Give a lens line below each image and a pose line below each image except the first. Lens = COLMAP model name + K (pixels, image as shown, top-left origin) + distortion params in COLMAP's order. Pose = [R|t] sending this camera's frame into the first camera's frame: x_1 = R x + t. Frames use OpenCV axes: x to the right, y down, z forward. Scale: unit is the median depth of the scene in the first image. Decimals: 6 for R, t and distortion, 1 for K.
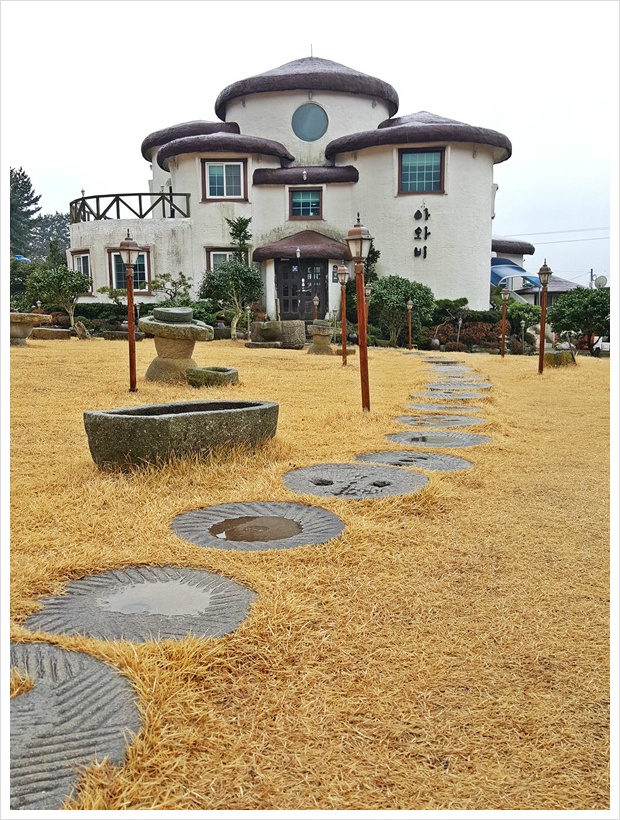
lens RADIAL K [[884.7, 0, 308.8], [0, 884.7, 411.4], [0, 0, 1]] dist [0.139898, 0.000000]
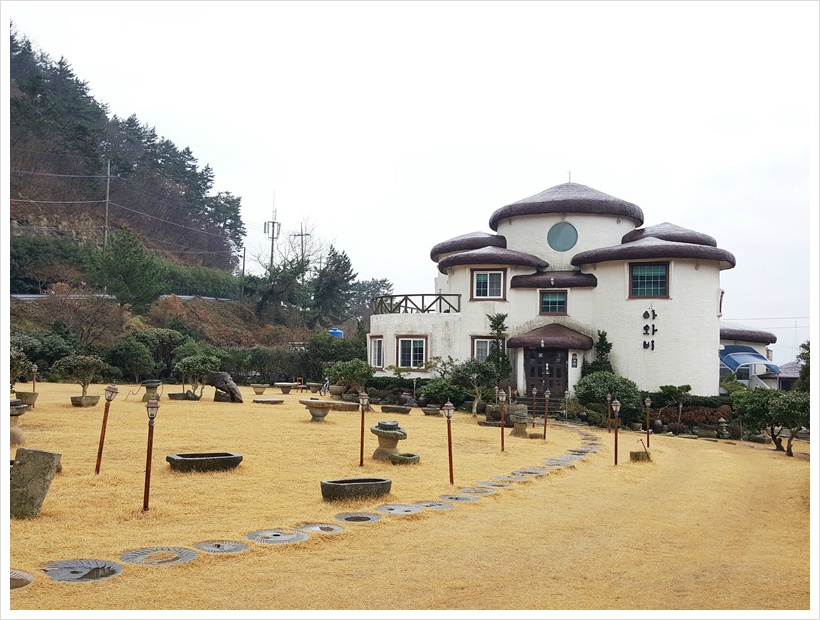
lens RADIAL K [[884.7, 0, 410.4], [0, 884.7, 308.7], [0, 0, 1]] dist [0.139898, 0.000000]
pose [[0.973808, 0.017912, -0.226666, 0.083911], [-0.056482, 0.984700, -0.164848, -0.010893], [0.220245, 0.173332, 0.959921, -0.226816]]
